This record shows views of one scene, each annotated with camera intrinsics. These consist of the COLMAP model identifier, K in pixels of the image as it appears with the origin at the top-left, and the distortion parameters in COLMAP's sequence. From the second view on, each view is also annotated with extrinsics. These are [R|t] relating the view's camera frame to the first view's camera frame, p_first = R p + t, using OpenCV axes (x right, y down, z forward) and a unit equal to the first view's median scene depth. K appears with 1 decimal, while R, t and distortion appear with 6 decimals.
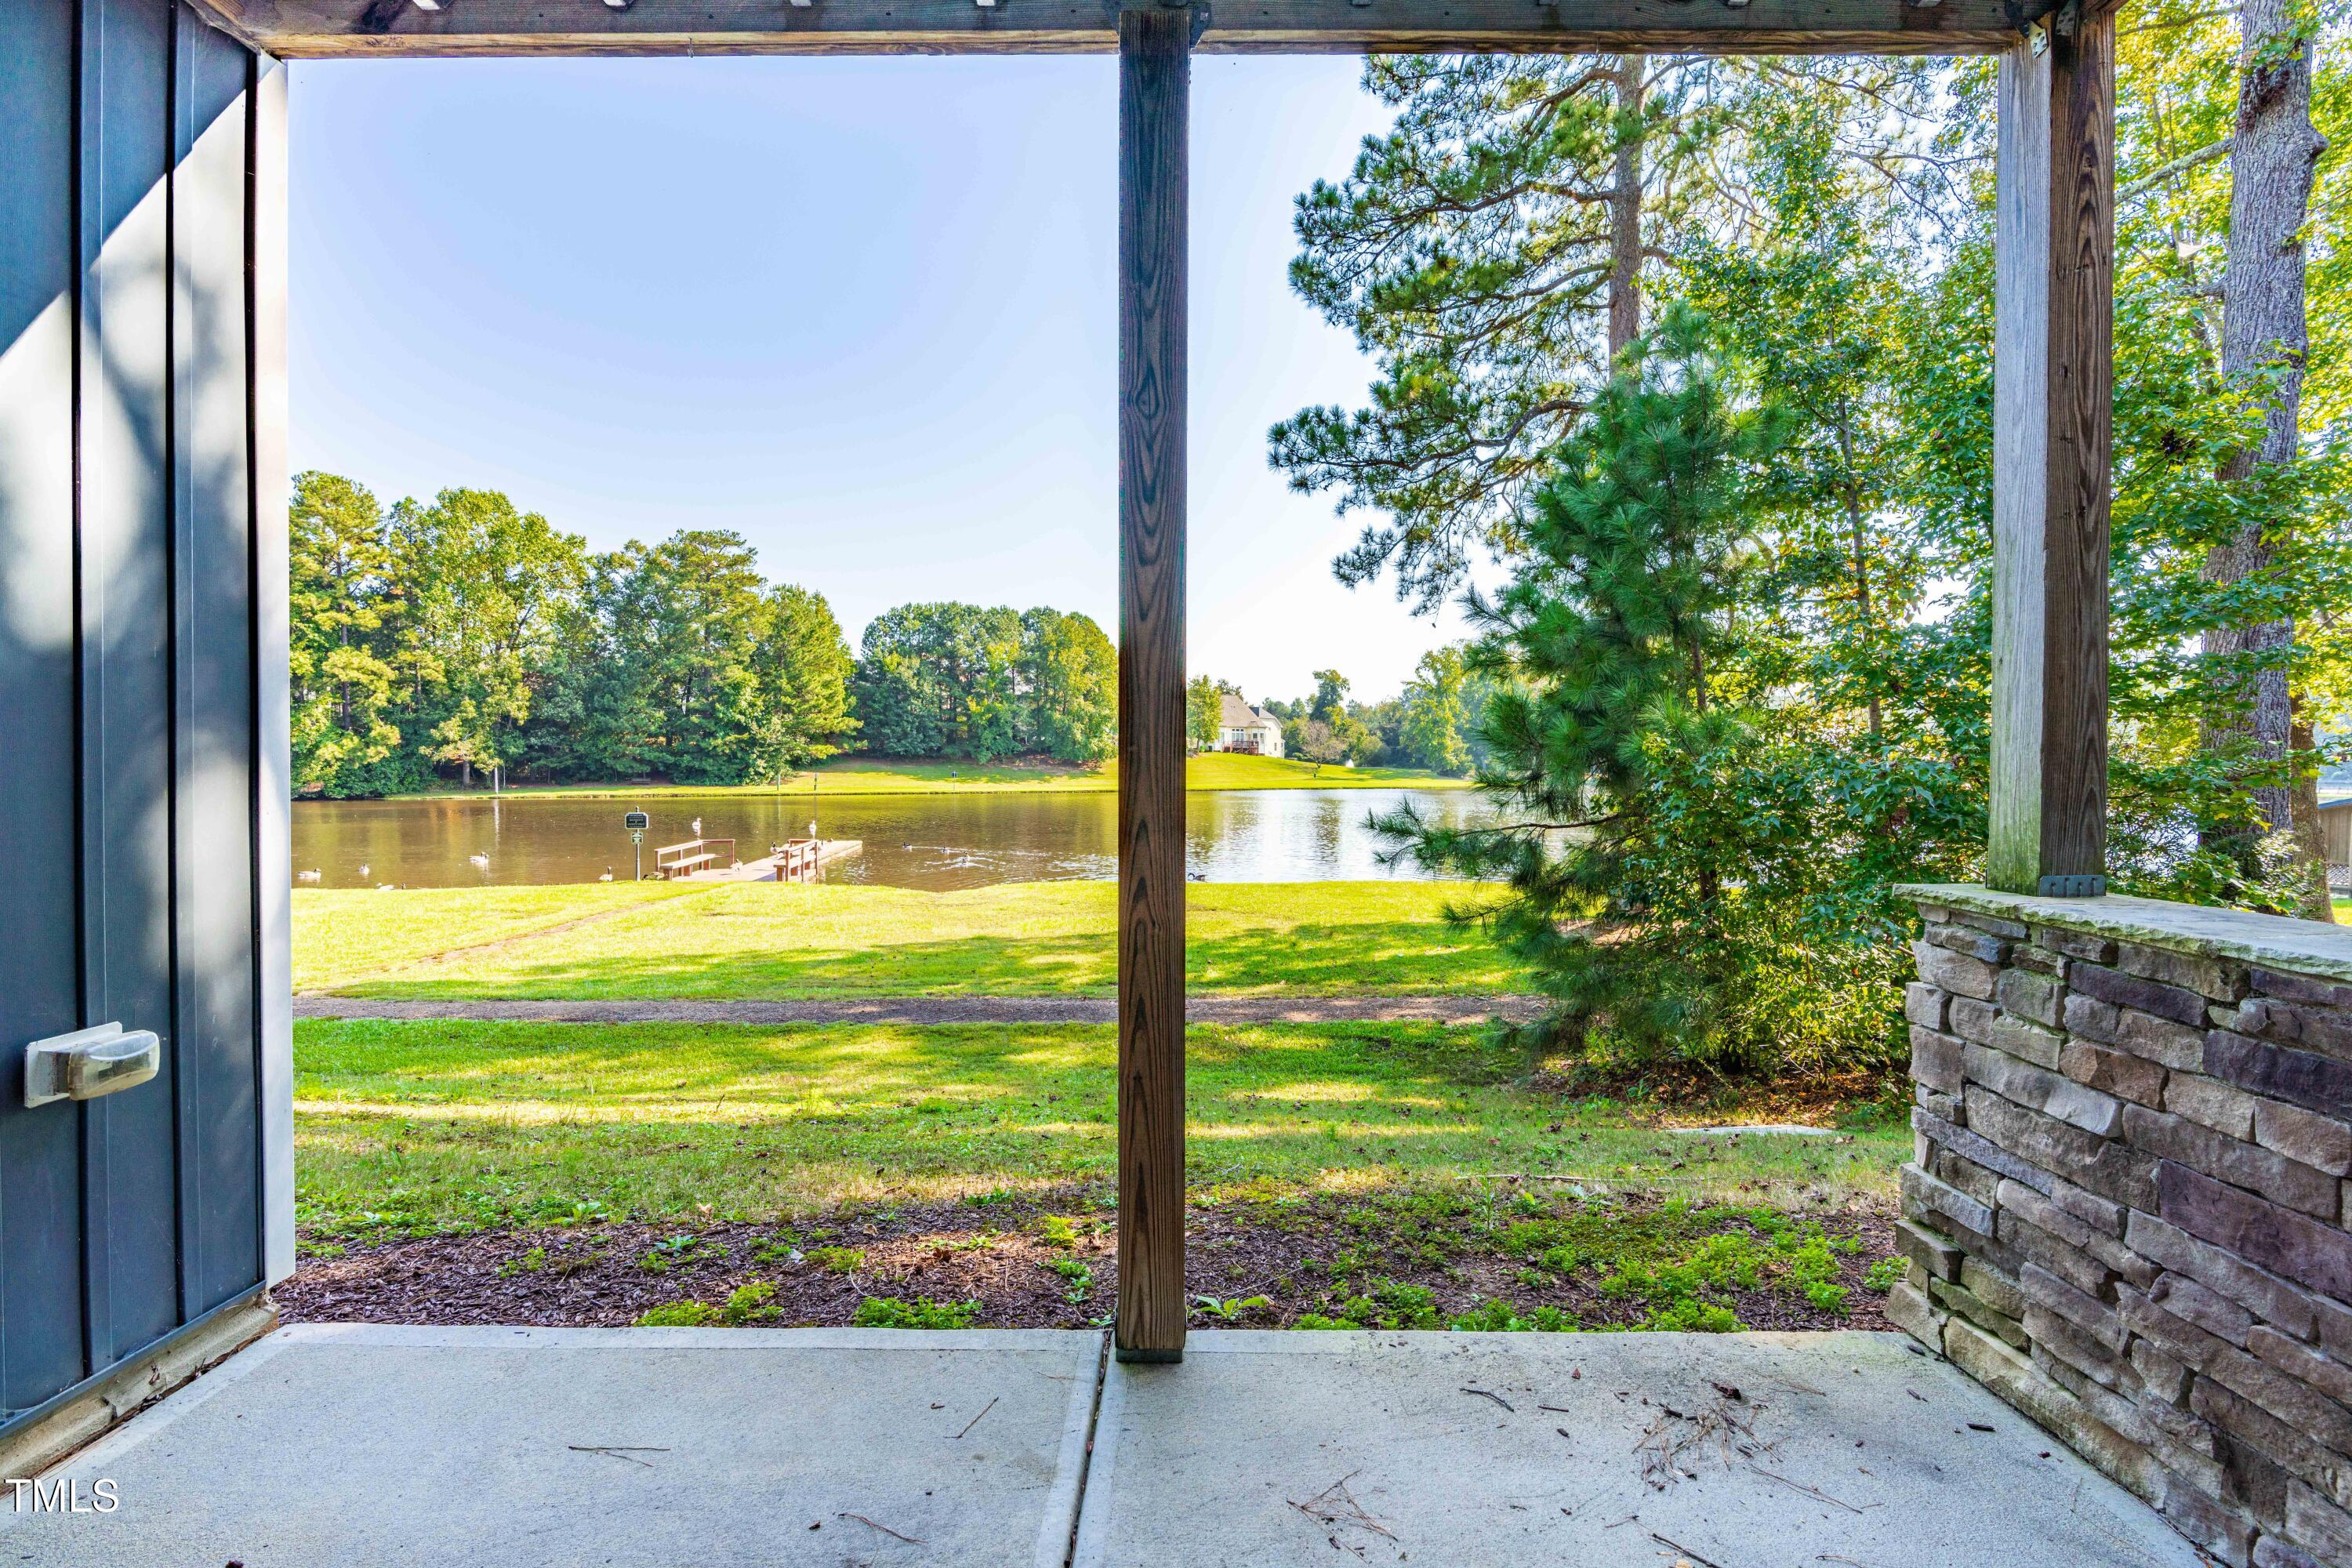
lens RADIAL K [[1061.0, 0, 1184.5], [0, 1061.0, 778.0], [0, 0, 1]] dist [-0.007069, 0.000047]
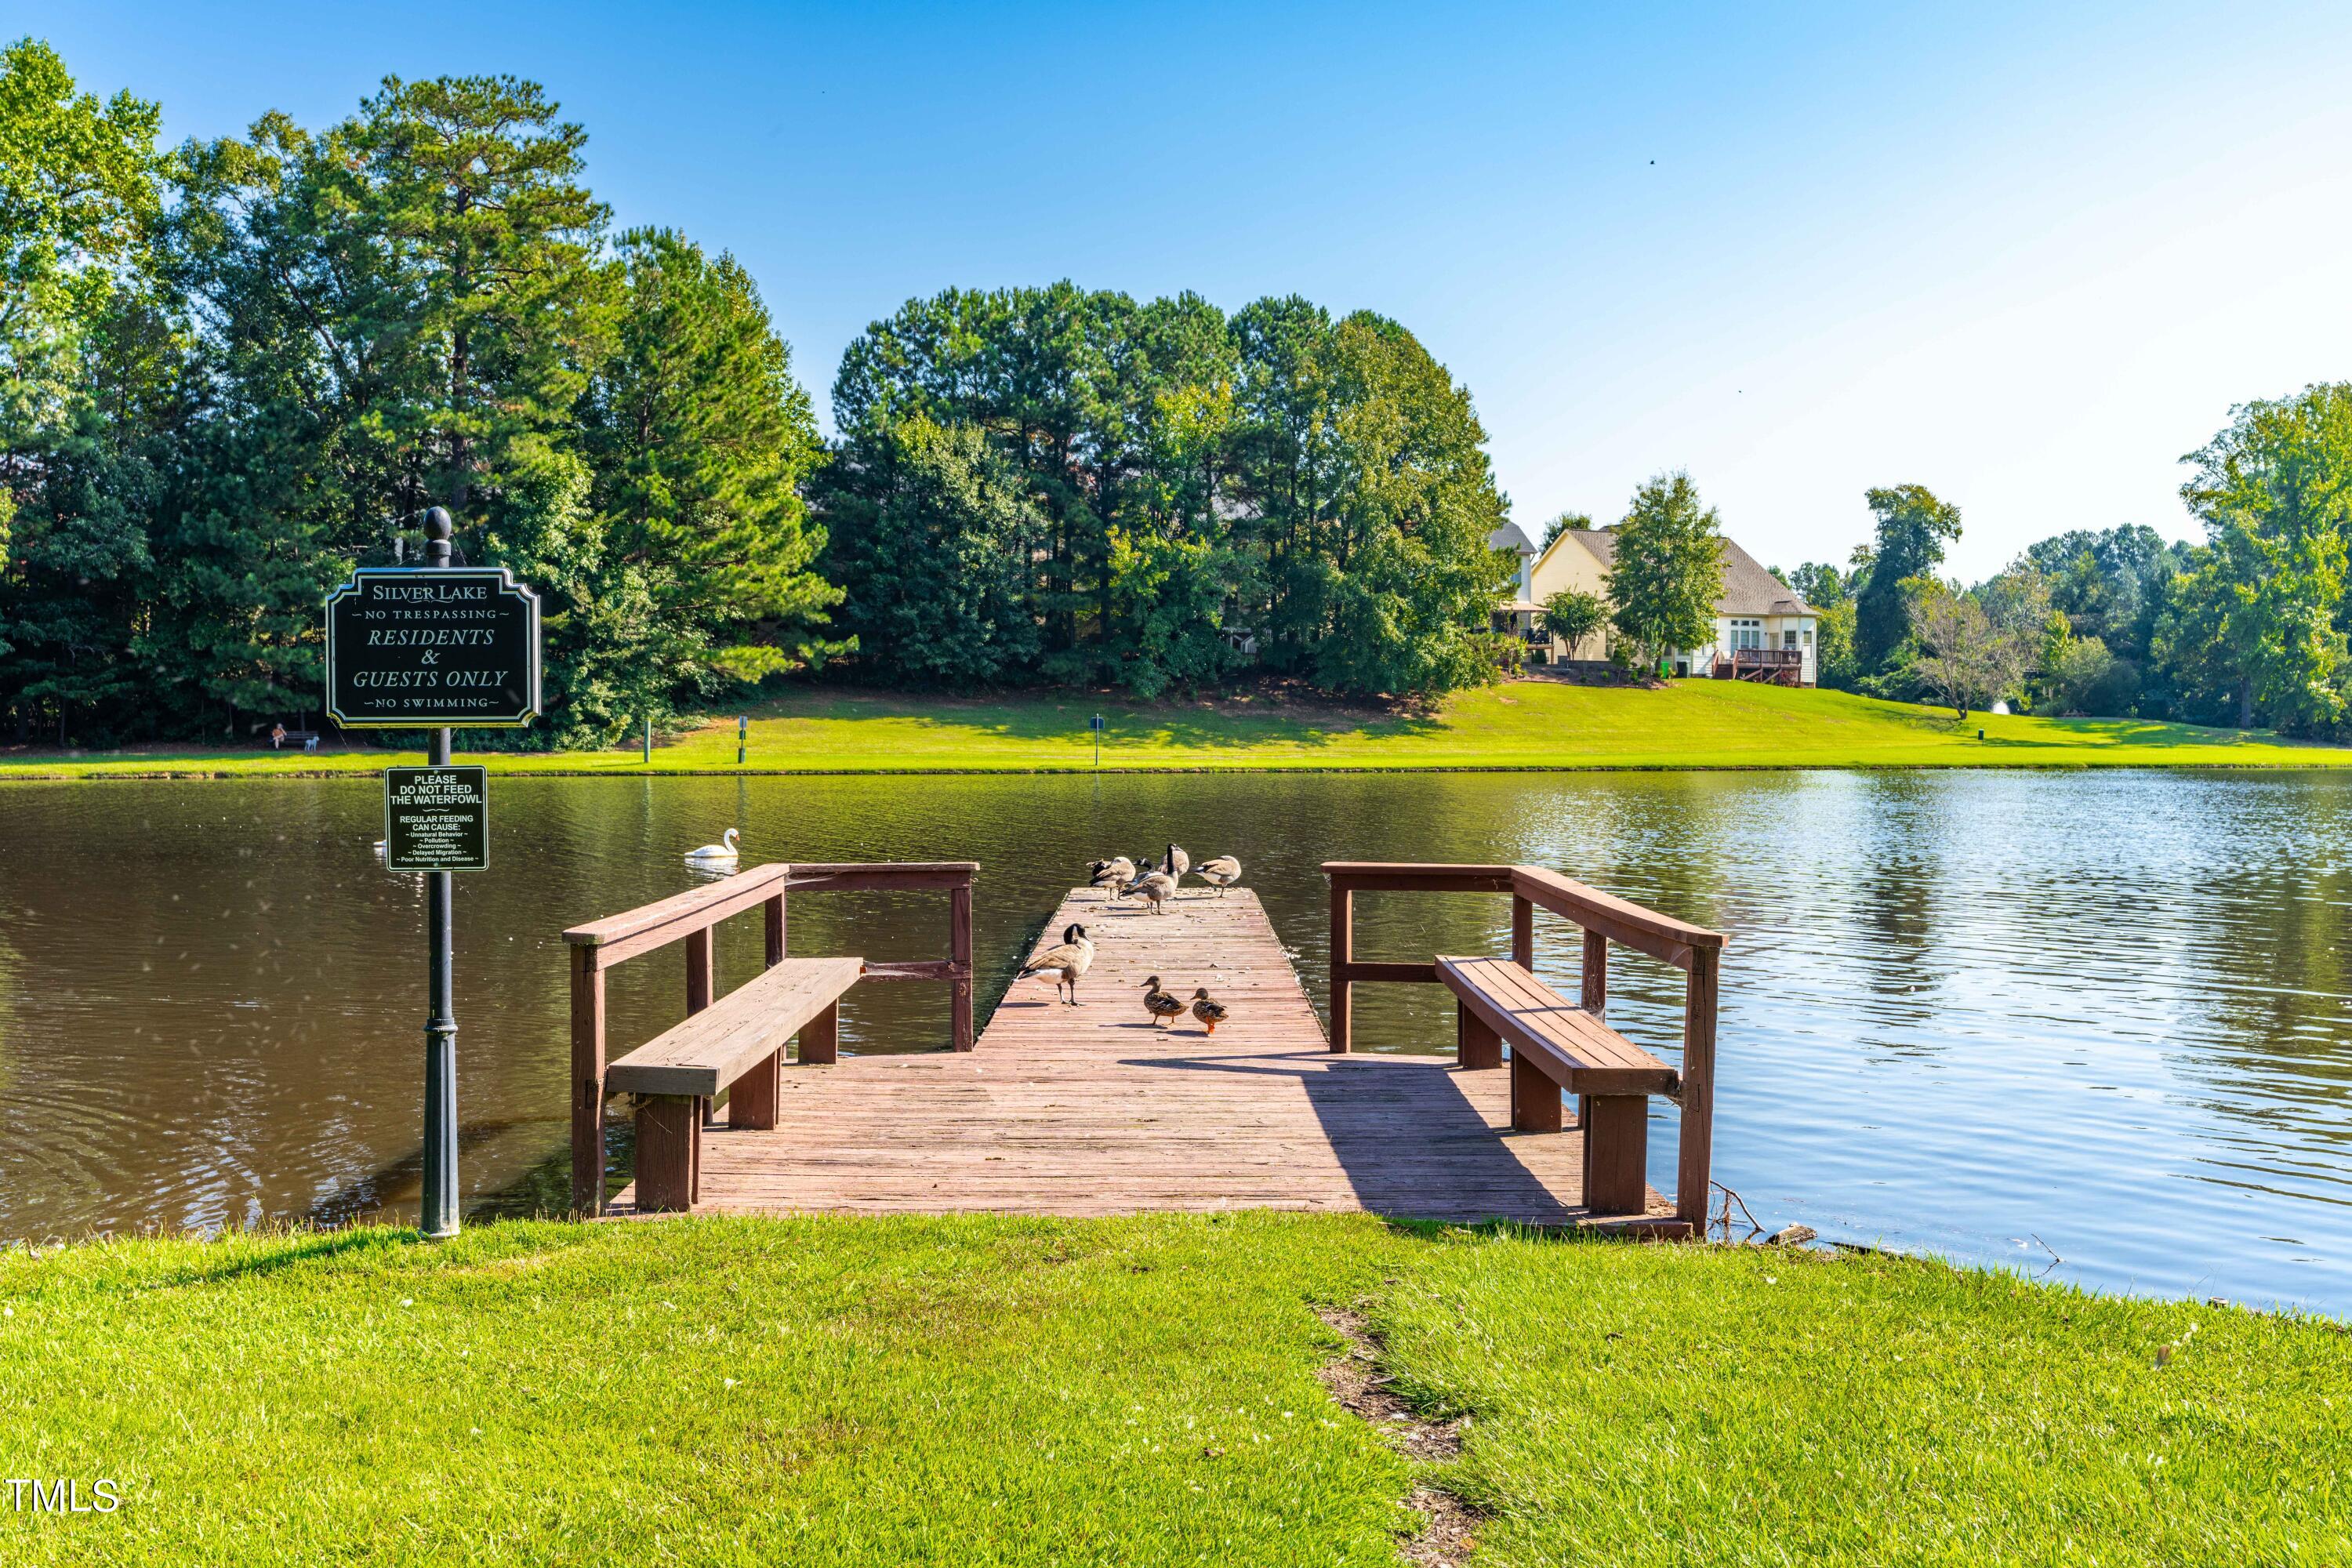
lens RADIAL K [[2284.9, 0, 1176.0], [0, 2284.9, 784.0], [0, 0, 1]] dist [-0.002847, -0.005996]
pose [[0.995151, -0.000296, -0.098360, -0.116748], [0.000957, 0.999977, 0.006678, 0.013367], [0.098356, -0.006740, 0.995128, 0.212909]]
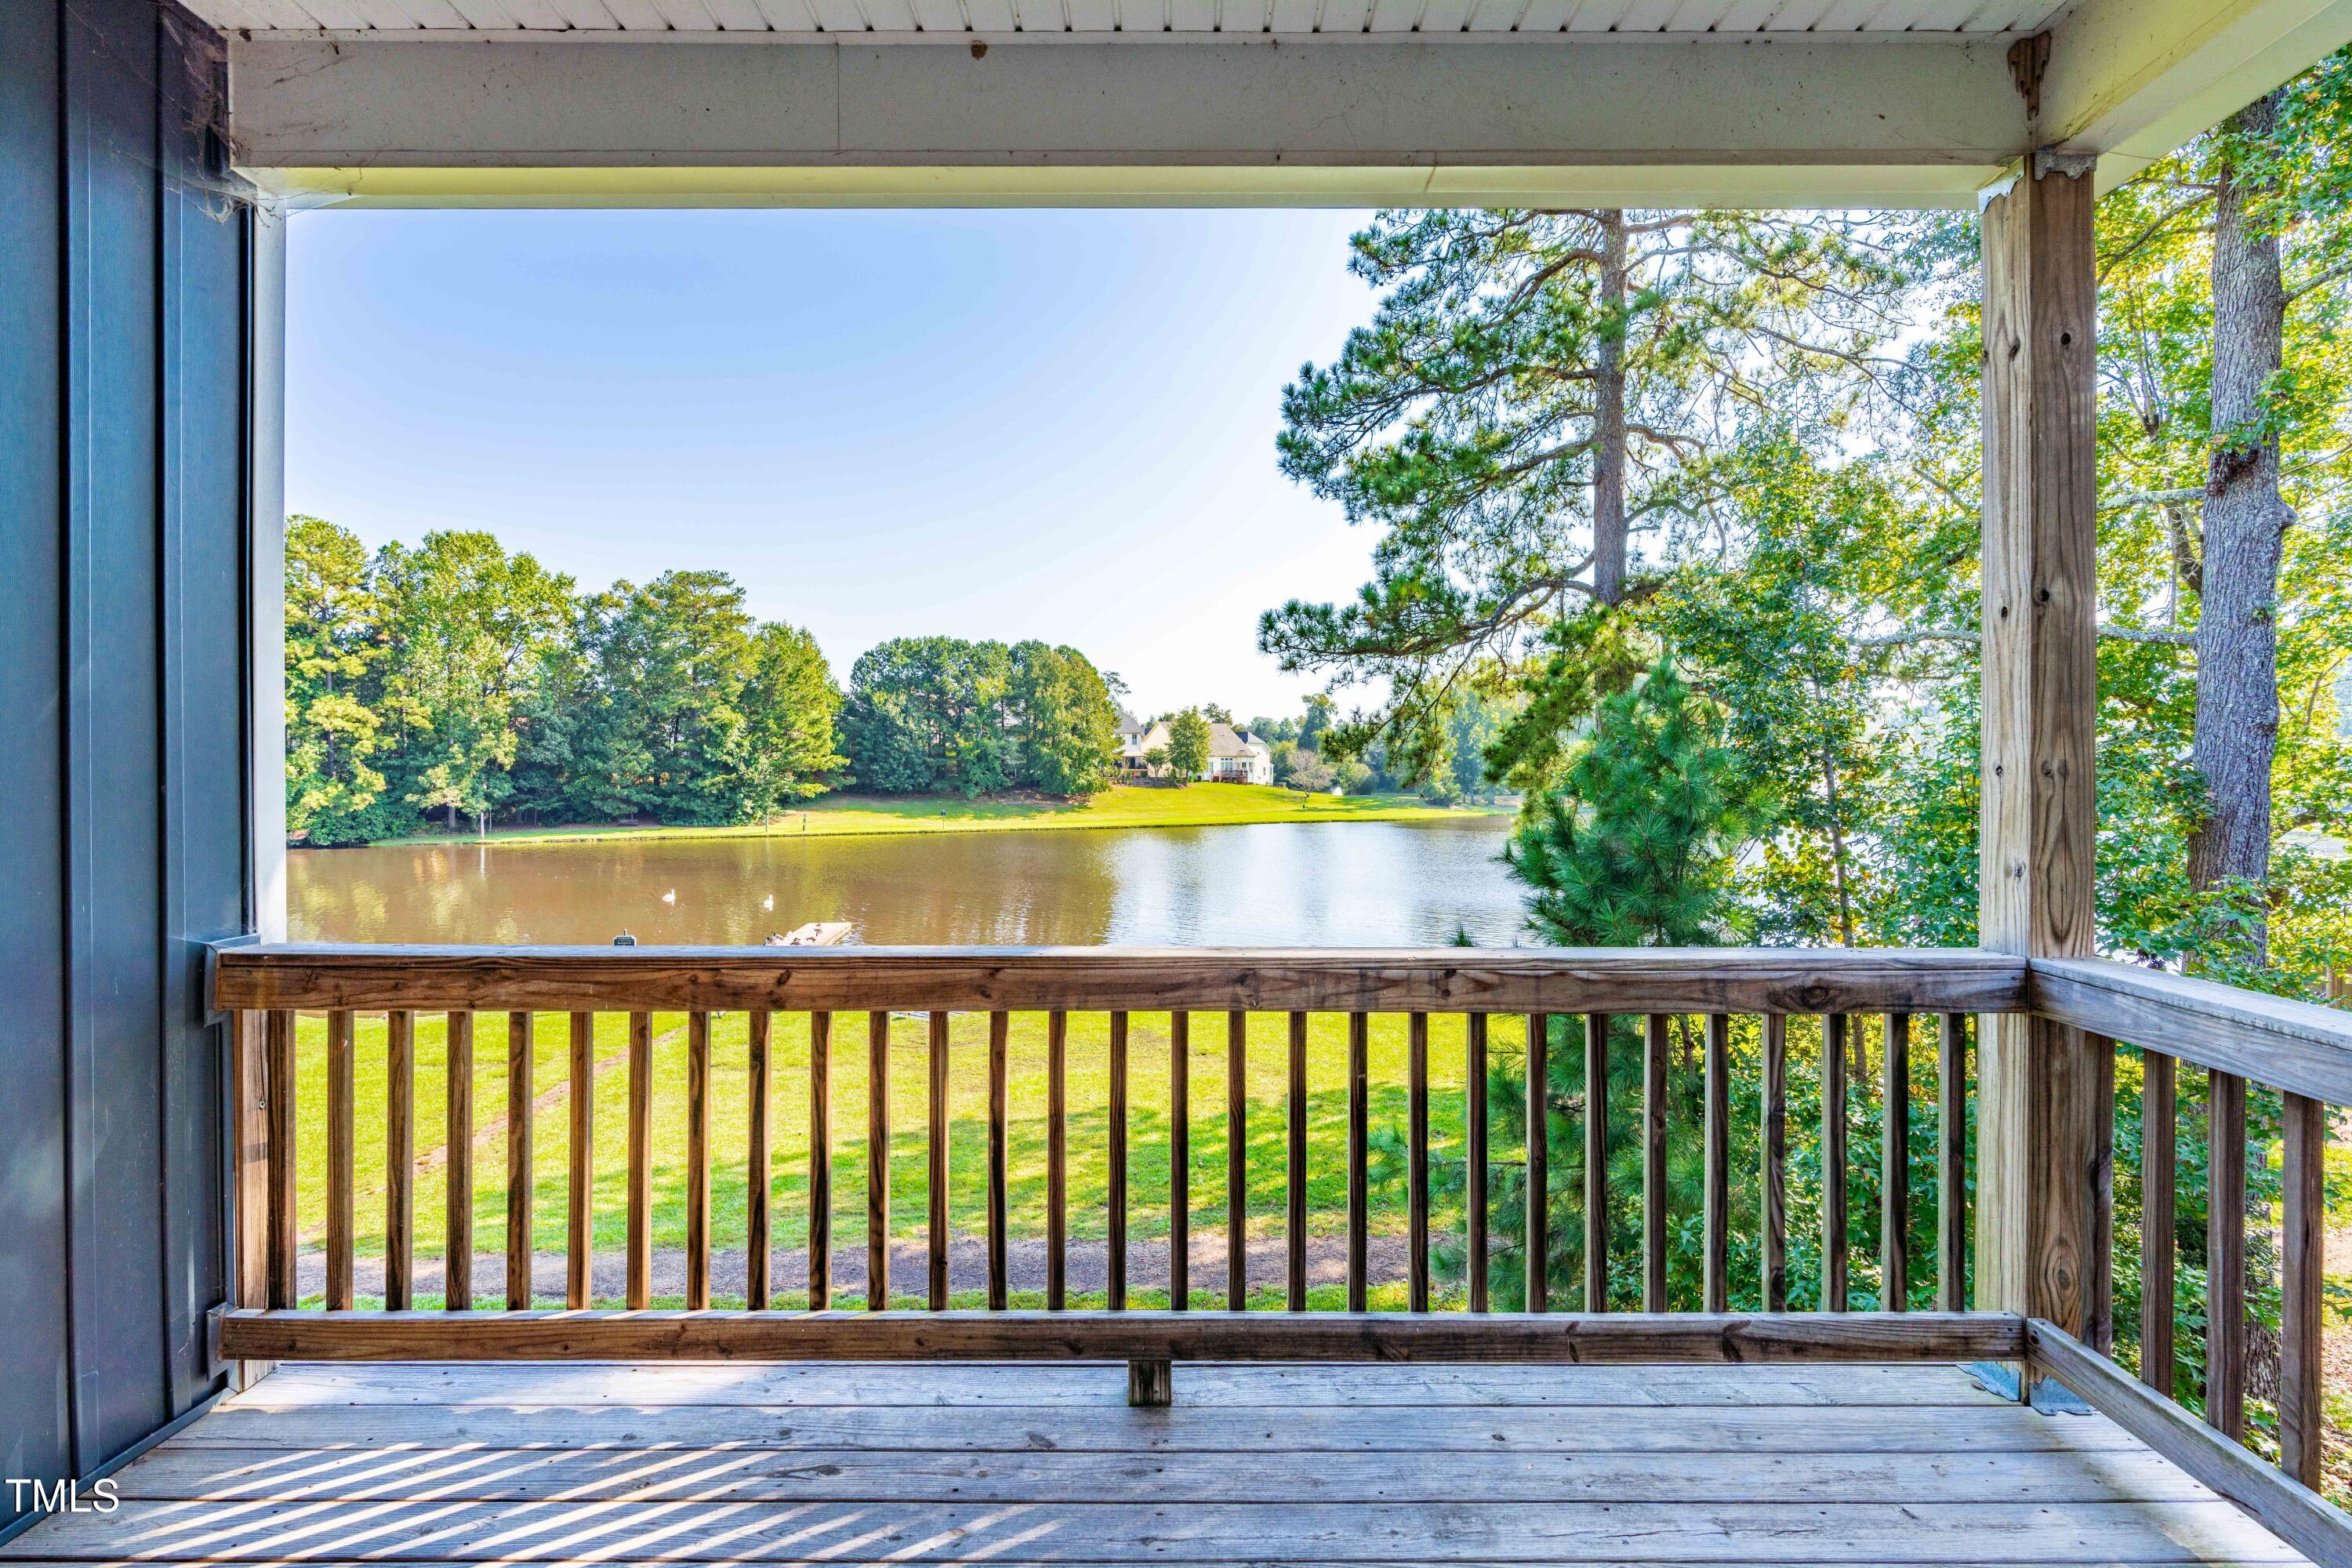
lens RADIAL K [[1060.8, 0, 1183.0], [0, 1060.8, 779.0], [0, 0, 1]] dist [-0.012343, 0.006102]
pose [[0.999957, -0.000906, 0.009208, -0.000102], [0.000964, 0.999980, -0.006292, -0.030923], [-0.009202, 0.006300, 0.999938, -0.000850]]
